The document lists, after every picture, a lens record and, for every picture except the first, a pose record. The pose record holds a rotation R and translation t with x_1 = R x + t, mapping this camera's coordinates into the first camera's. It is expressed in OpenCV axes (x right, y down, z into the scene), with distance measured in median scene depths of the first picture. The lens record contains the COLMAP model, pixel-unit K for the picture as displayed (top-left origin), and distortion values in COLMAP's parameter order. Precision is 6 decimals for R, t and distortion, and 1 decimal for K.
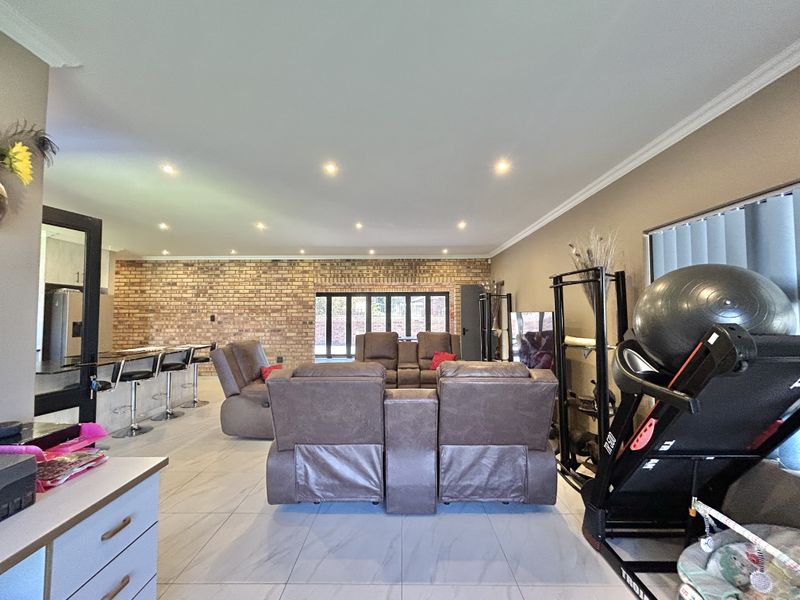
lens RADIAL K [[322.6, 0, 397.6], [0, 322.6, 299.6], [0, 0, 1]] dist [0.001646, 0.000203]
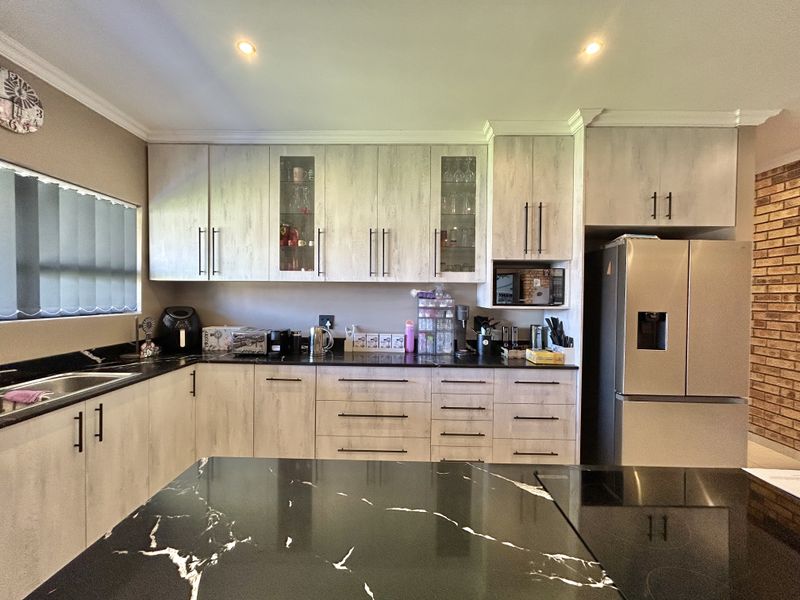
lens RADIAL K [[322.6, 0, 399.7], [0, 322.6, 298.6], [0, 0, 1]] dist [0.001646, 0.000203]
pose [[0.004213, 0.013819, -0.999896, -0.436027], [0.030365, 0.999442, 0.013940, 0.027528], [0.999530, -0.030420, 0.003791, 0.508623]]
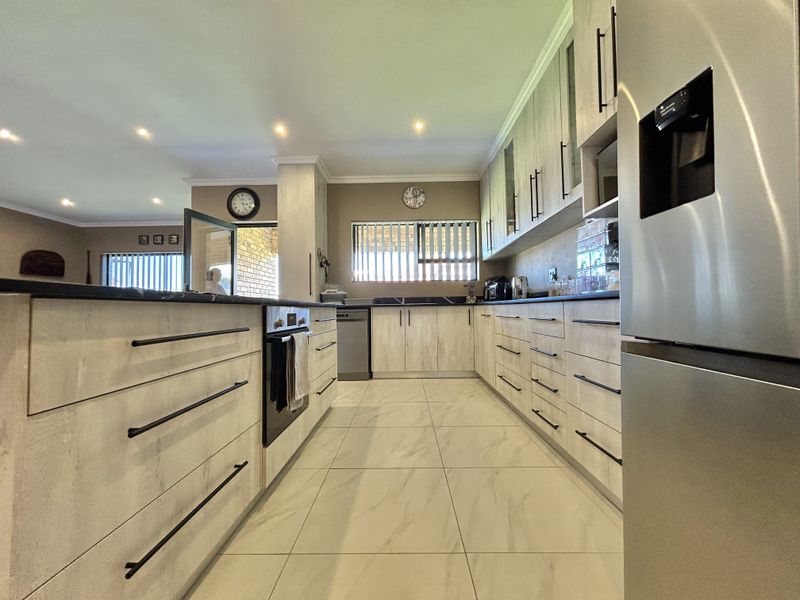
lens RADIAL K [[322.6, 0, 400.6], [0, 322.6, 301.6], [0, 0, 1]] dist [0.001646, 0.000203]
pose [[-0.999872, 0.014890, -0.005903, -0.646488], [0.015259, 0.997544, -0.068356, 0.121448], [0.004871, -0.068438, -0.997644, 0.840331]]
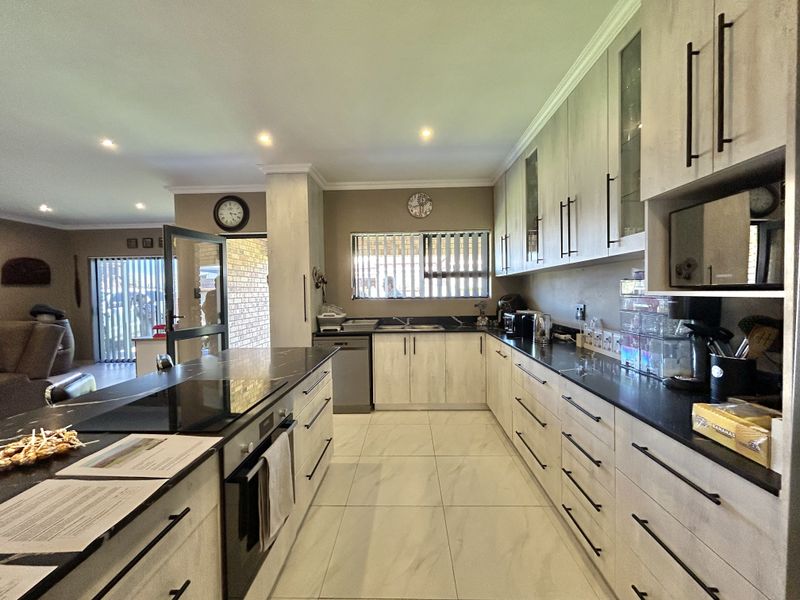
lens RADIAL K [[322.6, 0, 400.5], [0, 322.6, 300.8], [0, 0, 1]] dist [0.001646, 0.000203]
pose [[-0.999818, 0.016731, 0.009166, -0.648199], [0.016624, 0.999795, -0.011601, 0.048641], [-0.009358, -0.011447, -0.999891, 0.789333]]
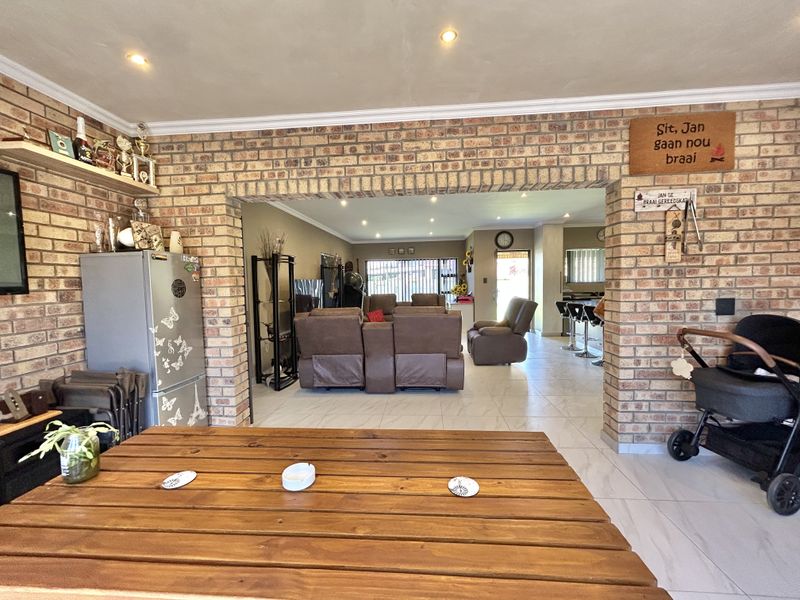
lens RADIAL K [[322.6, 0, 400.8], [0, 322.6, 299.3], [0, 0, 1]] dist [0.001646, 0.000203]
pose [[-0.997739, 0.019159, 0.064425, -0.050359], [0.020217, 0.999671, 0.015809, 0.065873], [-0.064101, 0.017076, -0.997797, 1.379900]]
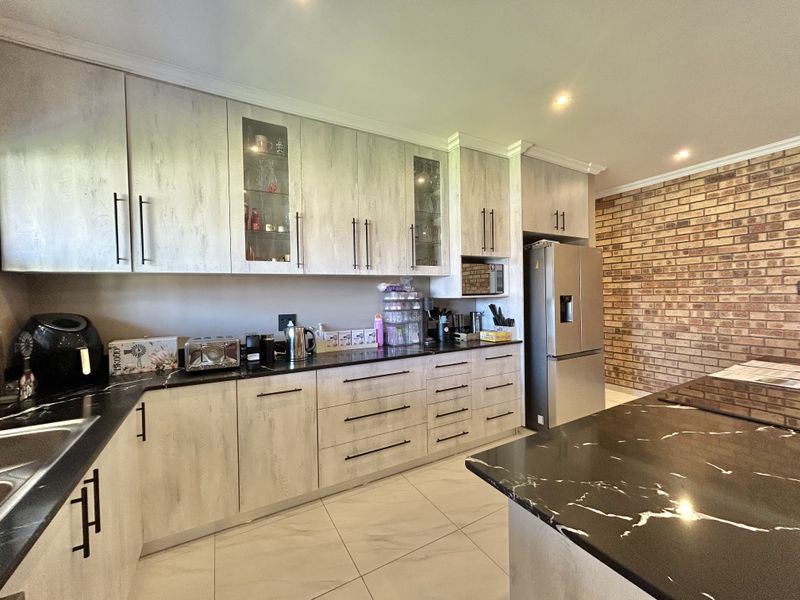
lens RADIAL K [[322.6, 0, 399.2], [0, 322.6, 298.5], [0, 0, 1]] dist [0.001646, 0.000203]
pose [[0.510128, 0.002796, -0.860094, -0.481646], [0.054197, 0.997903, 0.035388, 0.028435], [0.858389, -0.064667, 0.508907, 0.341194]]
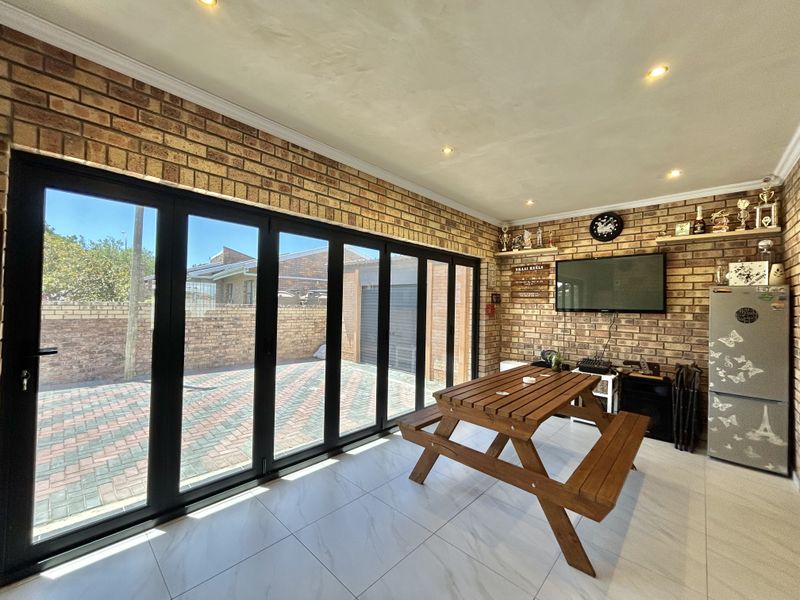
lens RADIAL K [[322.6, 0, 405.3], [0, 322.6, 303.2], [0, 0, 1]] dist [0.001646, 0.000203]
pose [[0.664690, 0.018893, 0.746880, -0.384185], [-0.051342, 0.998472, 0.020436, 0.053146], [-0.745353, -0.051930, 0.664644, 1.097528]]
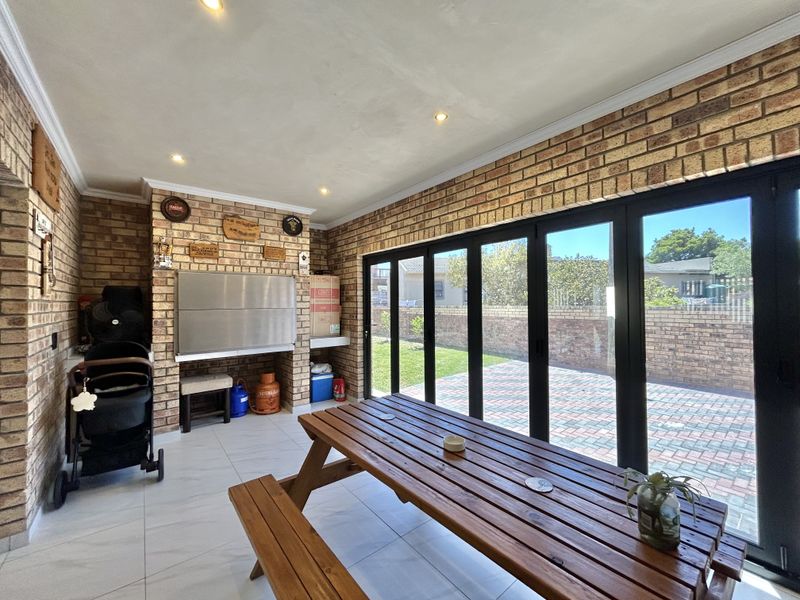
lens RADIAL K [[322.6, 0, 401.5], [0, 322.6, 302.1], [0, 0, 1]] dist [0.001646, 0.000203]
pose [[0.644352, -0.010268, -0.764660, 0.143213], [0.036045, 0.999206, 0.016957, 0.051478], [0.763879, -0.038488, 0.644210, 1.085866]]
